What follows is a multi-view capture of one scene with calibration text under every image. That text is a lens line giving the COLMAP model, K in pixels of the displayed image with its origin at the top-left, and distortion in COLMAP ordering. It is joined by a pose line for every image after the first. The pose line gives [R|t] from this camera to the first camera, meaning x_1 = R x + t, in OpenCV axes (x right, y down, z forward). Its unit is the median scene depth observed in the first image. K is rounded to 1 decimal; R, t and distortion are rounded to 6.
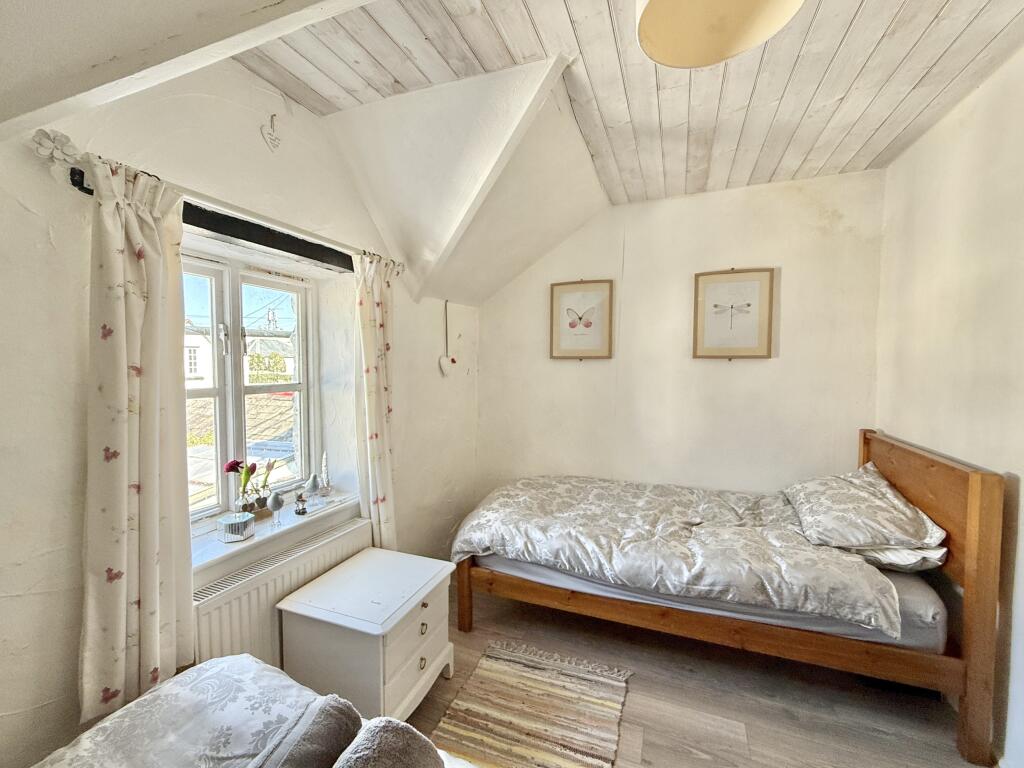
lens RADIAL K [[435.4, 0, 509.2], [0, 435.4, 386.8], [0, 0, 1]] dist [-0.000705, 0.000093]
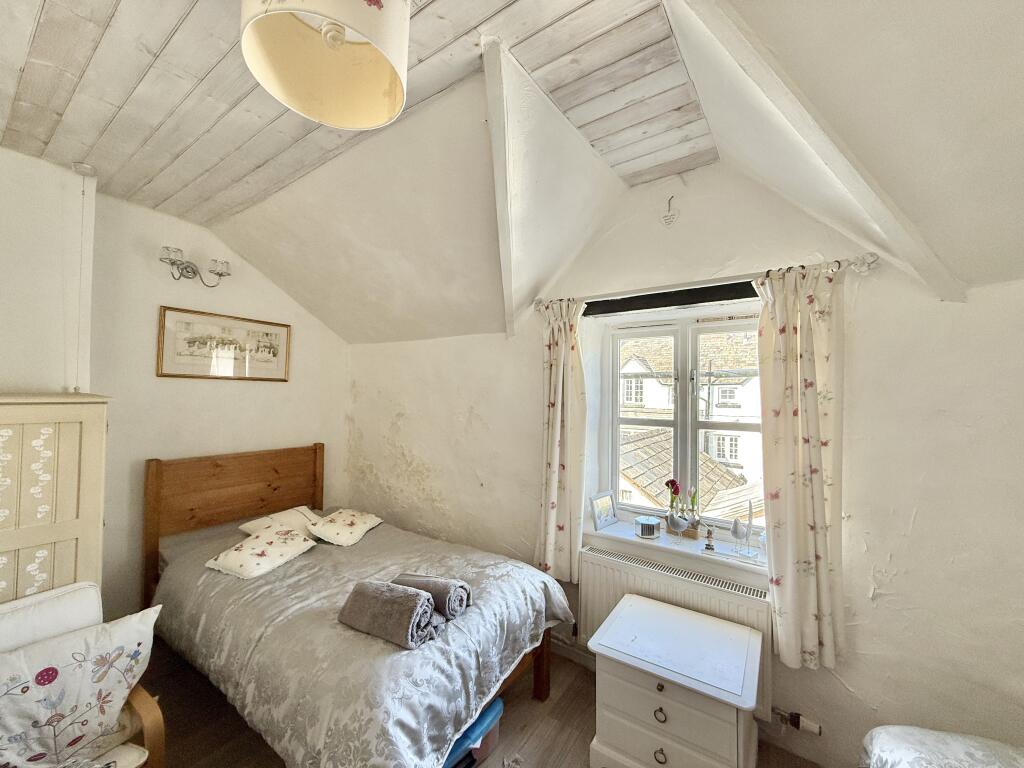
lens RADIAL K [[407.1, 0, 507.5], [0, 407.1, 383.1], [0, 0, 1]] dist [-0.000223, 0.000479]
pose [[-0.239552, -0.014973, -0.970768, 0.590456], [-0.046438, 0.998913, -0.003948, -0.076709], [0.969772, 0.044135, -0.239987, 0.766132]]
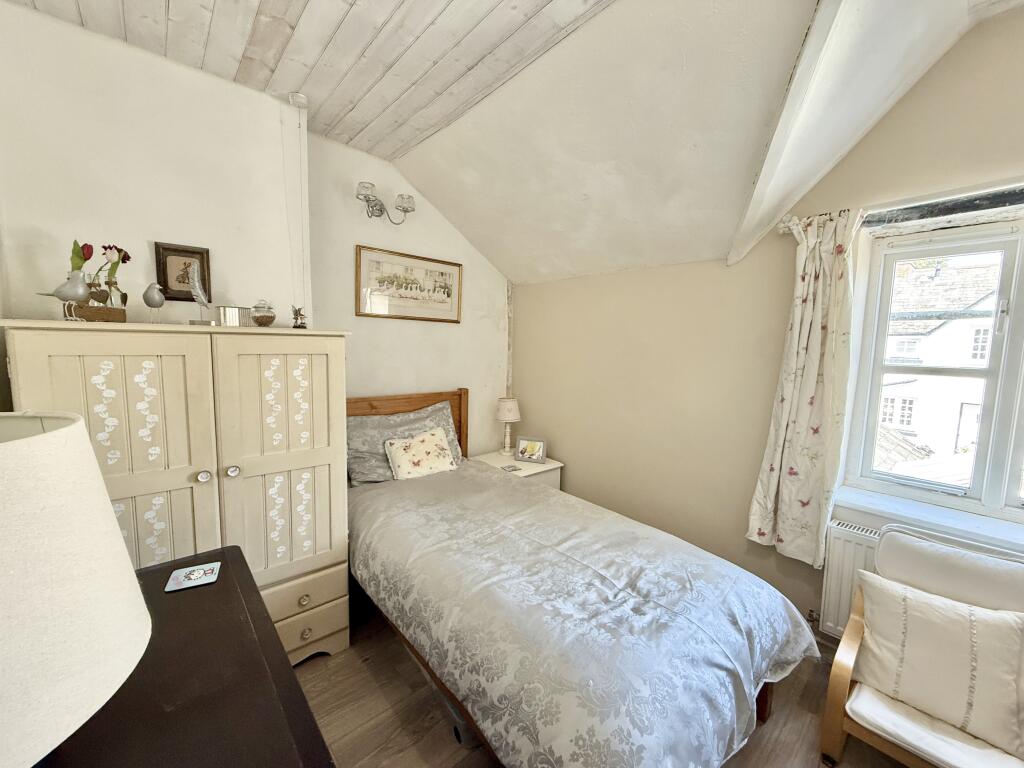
lens RADIAL K [[407.1, 0, 507.5], [0, 407.1, 383.1], [0, 0, 1]] dist [-0.000223, 0.000479]
pose [[-0.464104, 0.088808, -0.881318, 0.571184], [-0.048805, 0.990886, 0.125549, -0.026600], [0.884435, 0.101280, -0.455540, 0.459294]]
